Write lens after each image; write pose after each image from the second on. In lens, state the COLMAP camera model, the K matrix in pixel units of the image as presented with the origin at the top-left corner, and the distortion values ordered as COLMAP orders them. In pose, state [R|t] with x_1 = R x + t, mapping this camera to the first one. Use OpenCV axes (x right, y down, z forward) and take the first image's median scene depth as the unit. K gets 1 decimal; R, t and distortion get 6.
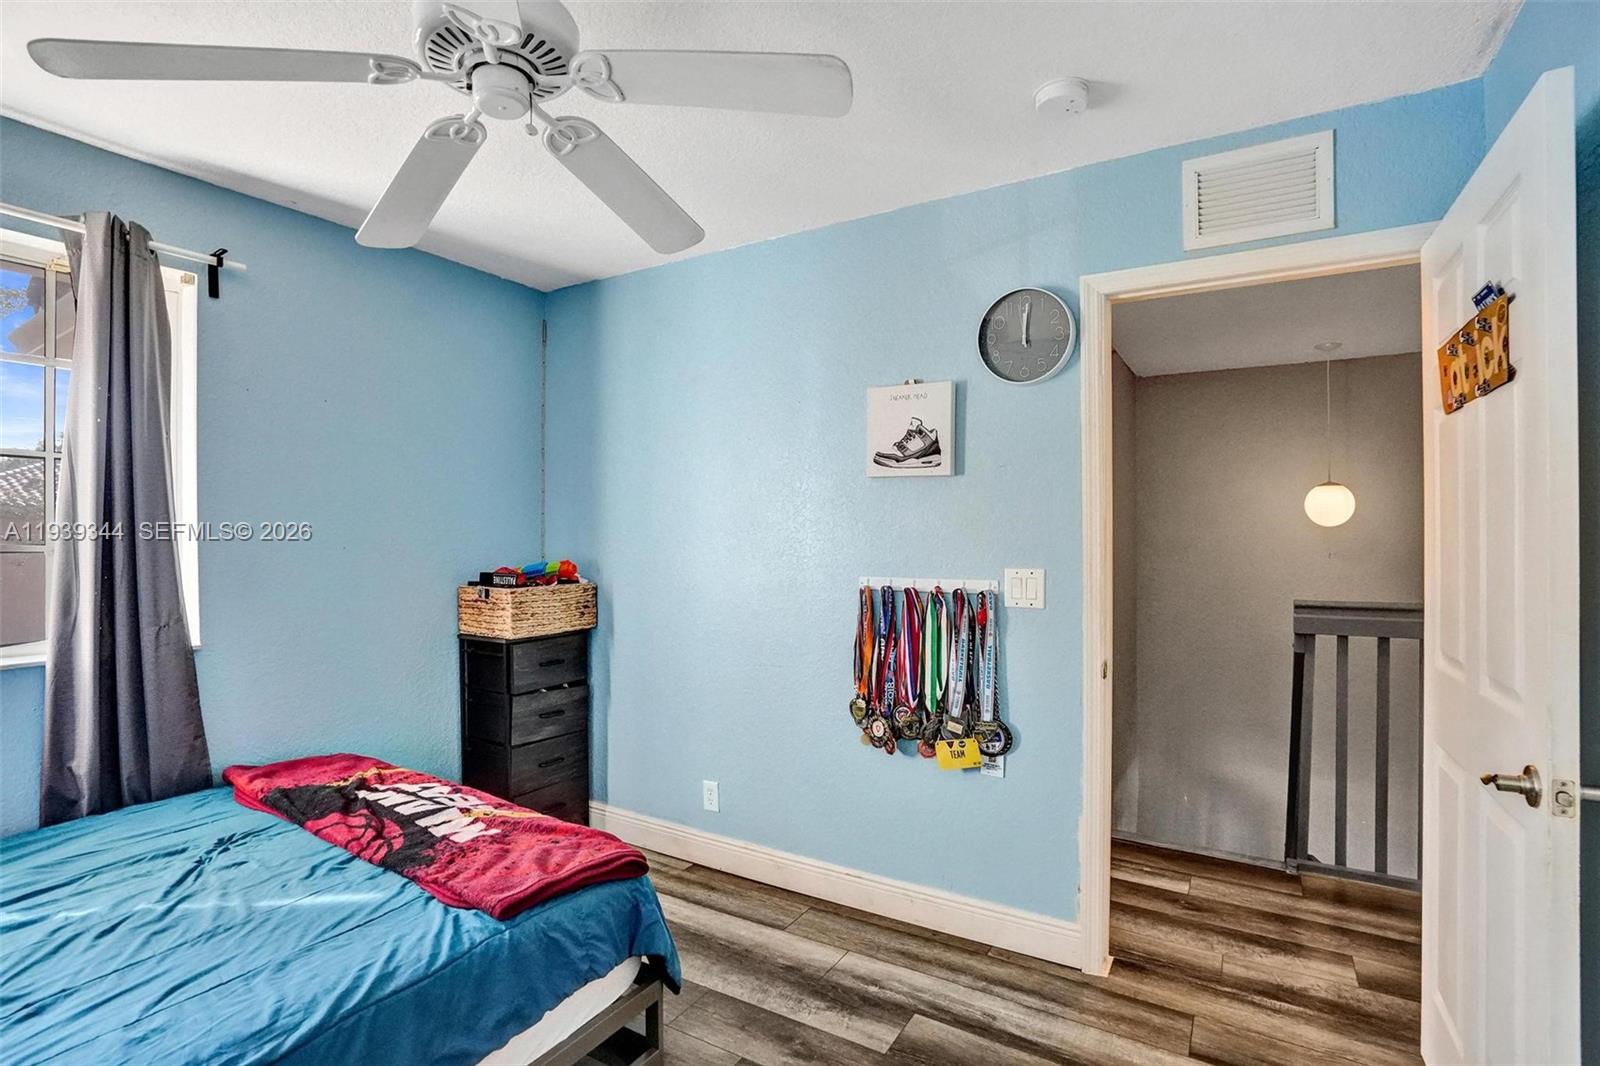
lens RADIAL K [[746.8, 0, 801.4], [0, 746.8, 540.9], [0, 0, 1]] dist [-0.072712, 0.030429]
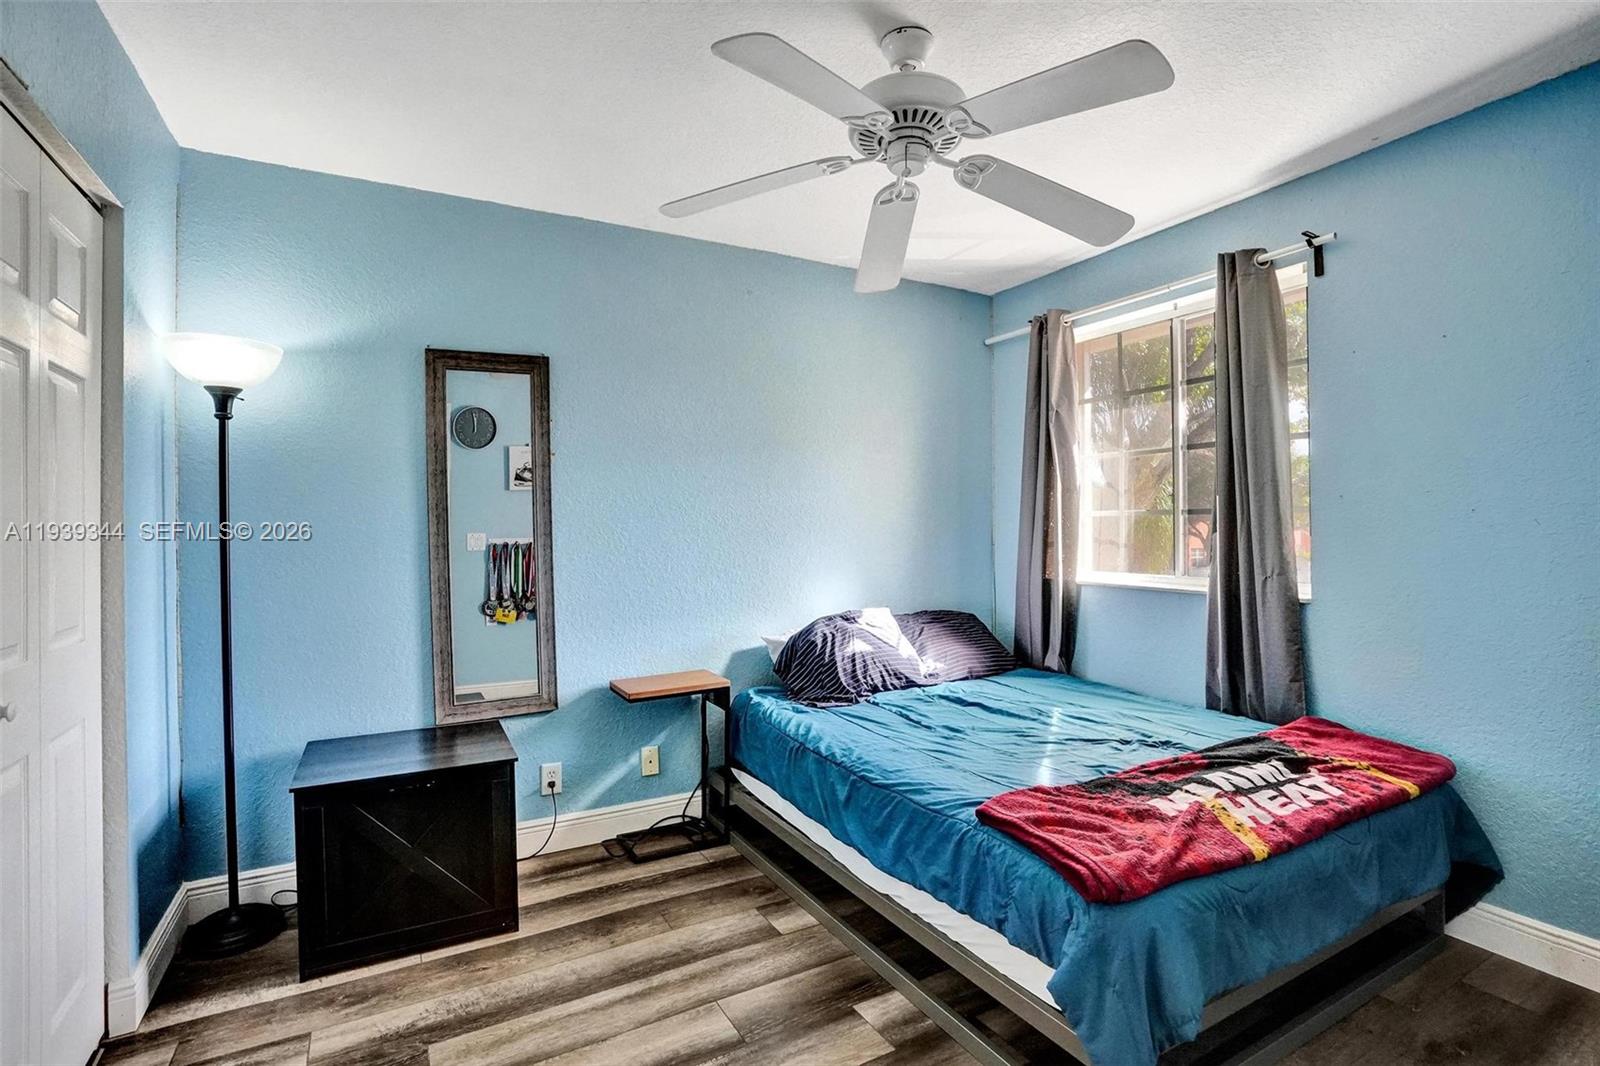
lens RADIAL K [[746.8, 0, 801.4], [0, 746.8, 540.9], [0, 0, 1]] dist [-0.072712, 0.030429]
pose [[-0.517833, 0.018882, -0.855273, 0.591722], [0.016481, 0.999791, 0.012094, 0.036300], [0.855323, -0.007832, -0.518036, 1.073281]]
